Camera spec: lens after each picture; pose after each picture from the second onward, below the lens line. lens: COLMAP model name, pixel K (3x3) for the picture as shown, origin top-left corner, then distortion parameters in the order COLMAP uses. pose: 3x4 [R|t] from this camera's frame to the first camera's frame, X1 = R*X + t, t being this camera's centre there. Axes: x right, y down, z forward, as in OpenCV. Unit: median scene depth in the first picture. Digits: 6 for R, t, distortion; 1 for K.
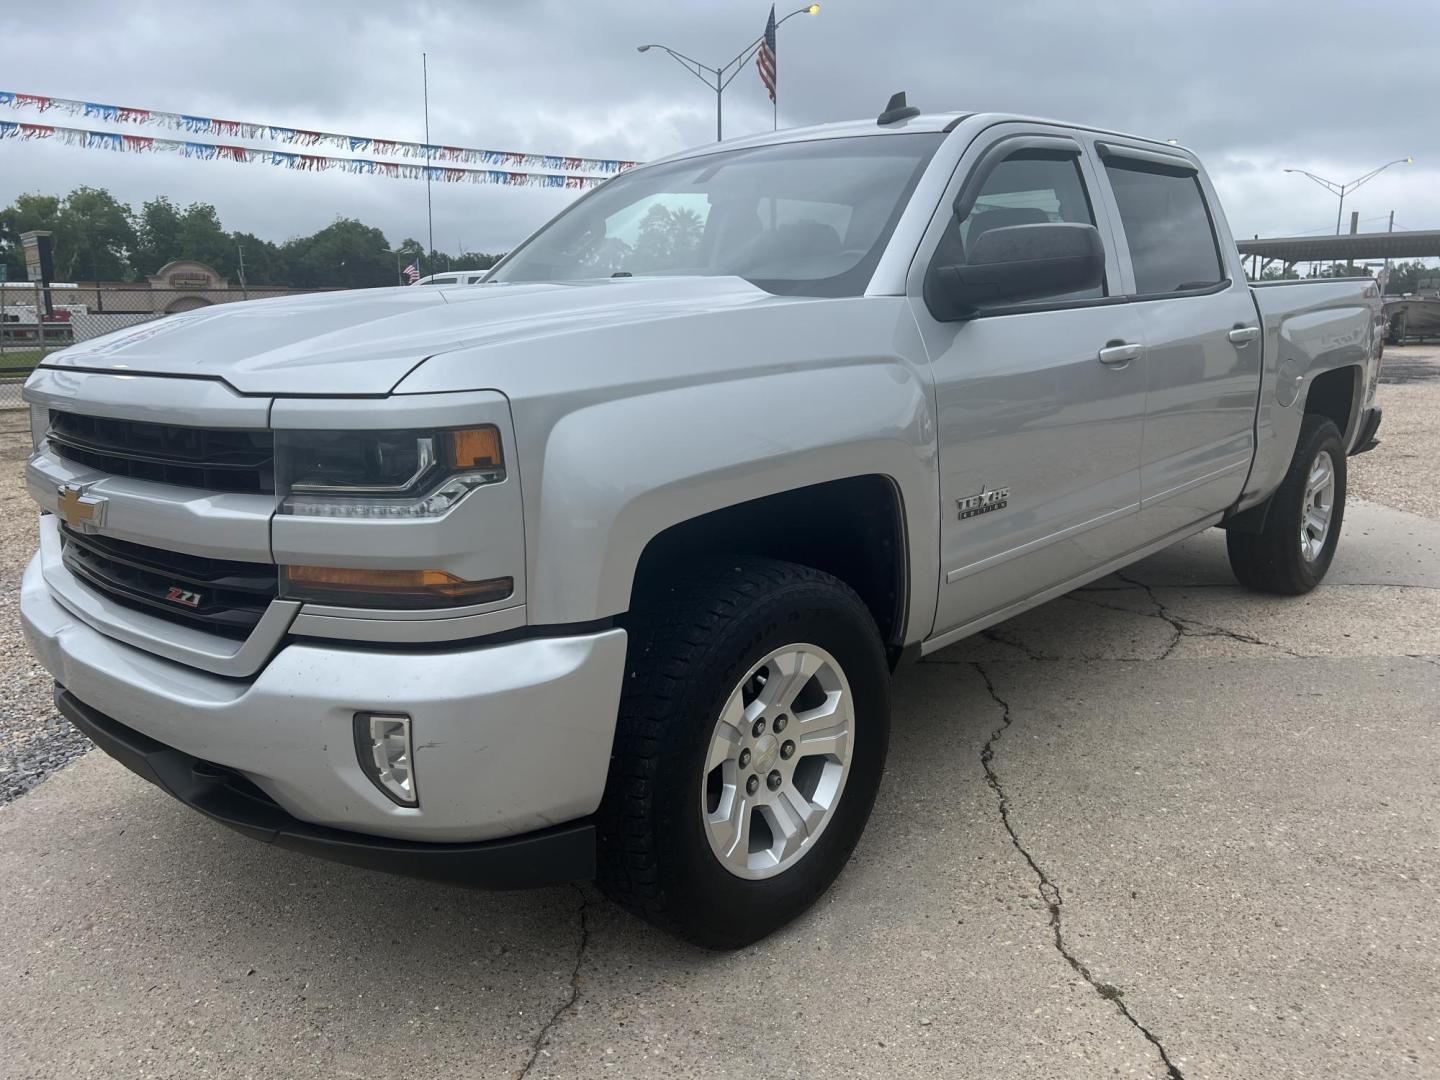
lens RADIAL K [[1090.1, 0, 720.0], [0, 1090.1, 540.0], [0, 0, 1]] dist [0.068171, -0.079842]
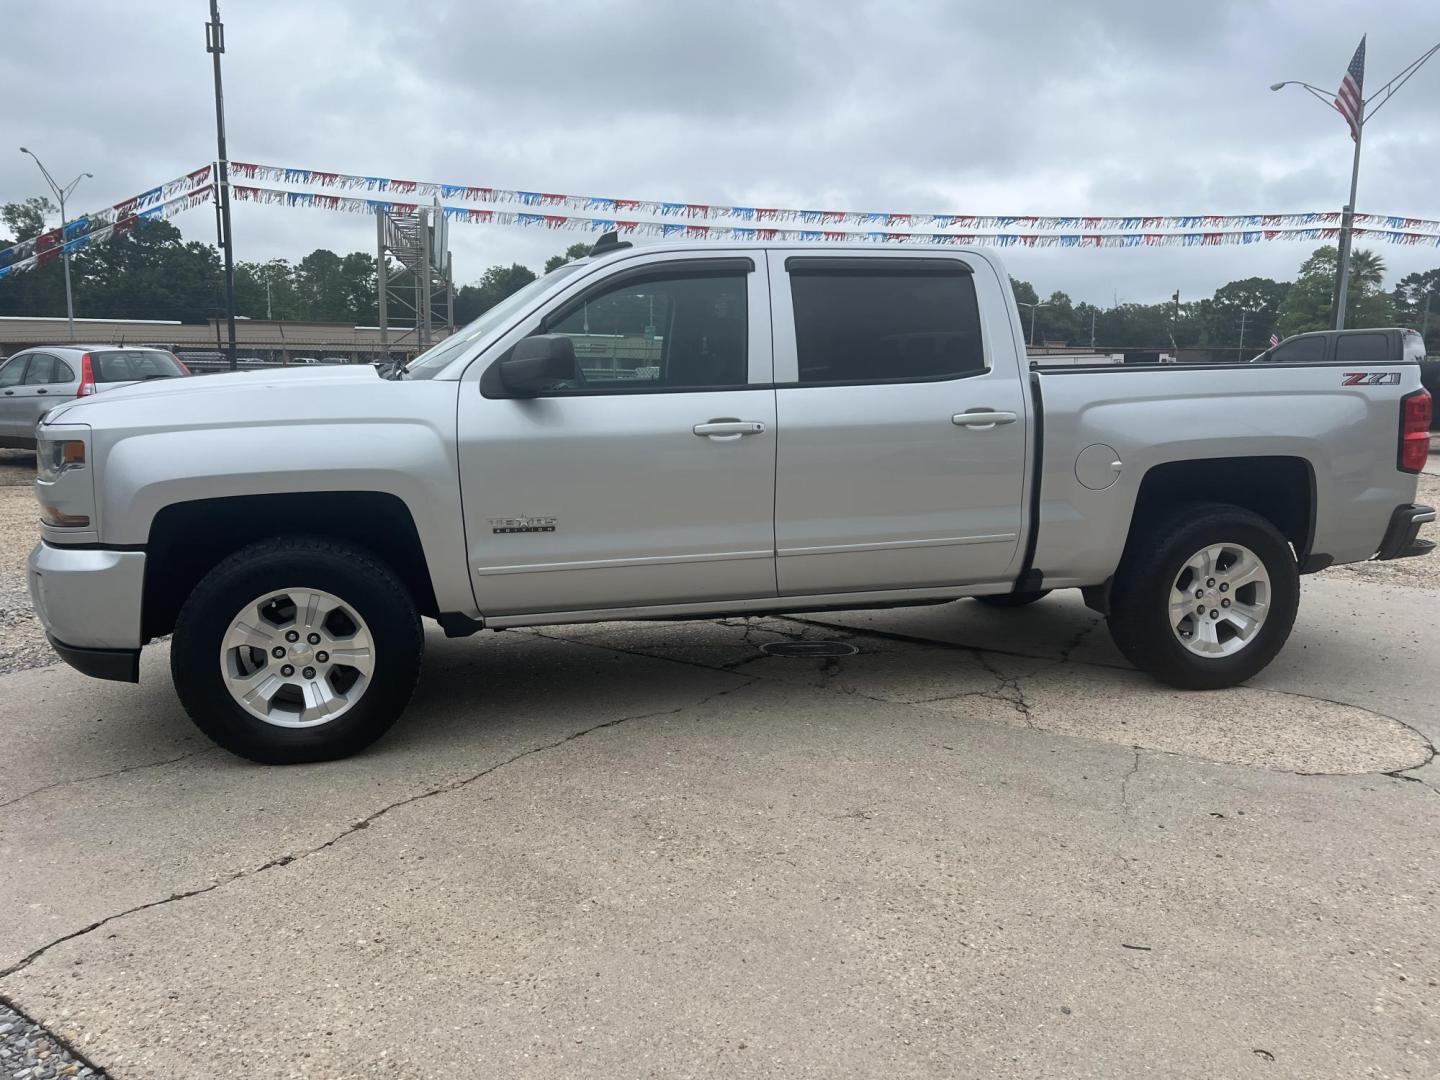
lens RADIAL K [[1090.1, 0, 720.0], [0, 1090.1, 540.0], [0, 0, 1]] dist [0.068171, -0.079842]
pose [[0.839168, 0.104160, -0.533805, 1.045668], [-0.127748, 0.991780, -0.007302, -0.032059], [0.528656, 0.074320, 0.845576, -0.057602]]
